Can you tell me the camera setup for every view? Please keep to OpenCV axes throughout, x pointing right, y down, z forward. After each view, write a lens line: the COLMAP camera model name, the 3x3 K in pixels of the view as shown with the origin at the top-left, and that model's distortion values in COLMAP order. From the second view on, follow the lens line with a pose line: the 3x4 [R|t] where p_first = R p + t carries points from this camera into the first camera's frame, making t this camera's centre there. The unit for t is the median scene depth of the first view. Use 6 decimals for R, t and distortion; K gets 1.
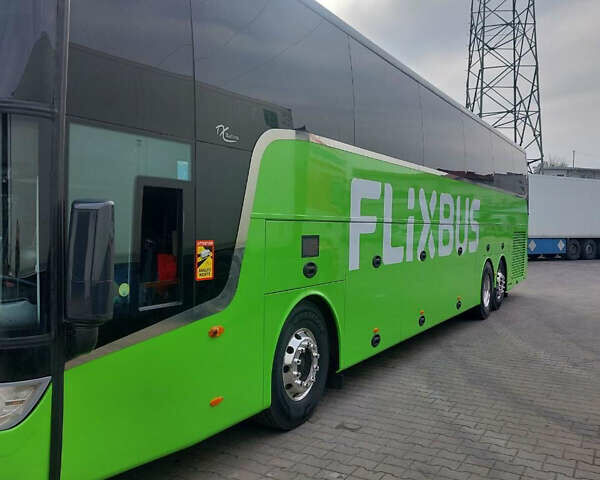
lens RADIAL K [[575.0, 0, 299.1], [0, 575.0, 257.7], [0, 0, 1]] dist [0.131461, -0.476510]
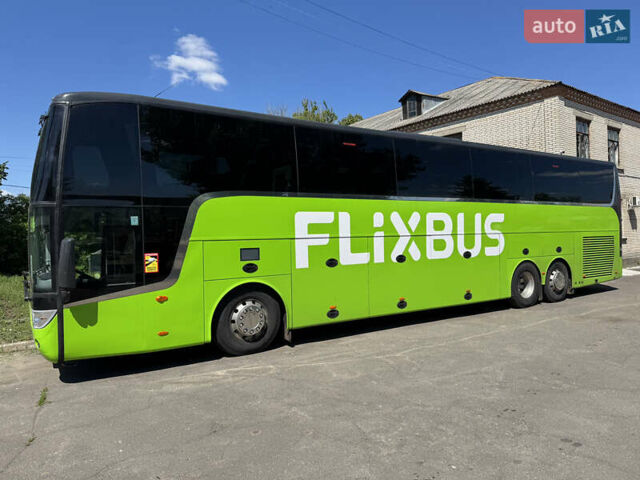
lens RADIAL K [[465.0, 0, 315.5], [0, 465.0, 238.2], [0, 0, 1]] dist [0.046003, -0.079267]
pose [[0.887343, -0.018400, -0.460742, 0.691286], [0.000595, 0.999248, -0.038758, -0.011412], [0.461109, 0.034117, 0.886687, -0.132095]]
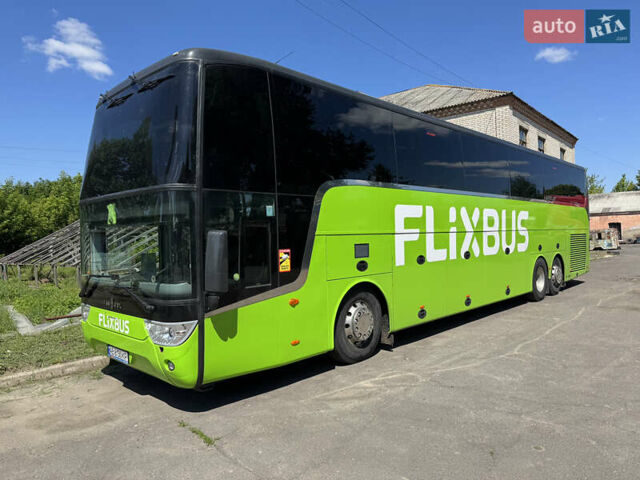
lens RADIAL K [[465.0, 0, 315.5], [0, 465.0, 238.2], [0, 0, 1]] dist [0.046003, -0.079267]
pose [[0.970467, -0.023797, -0.240055, 0.164631], [0.014082, 0.999014, -0.042106, -0.001616], [0.240821, 0.037482, 0.969846, -0.215648]]
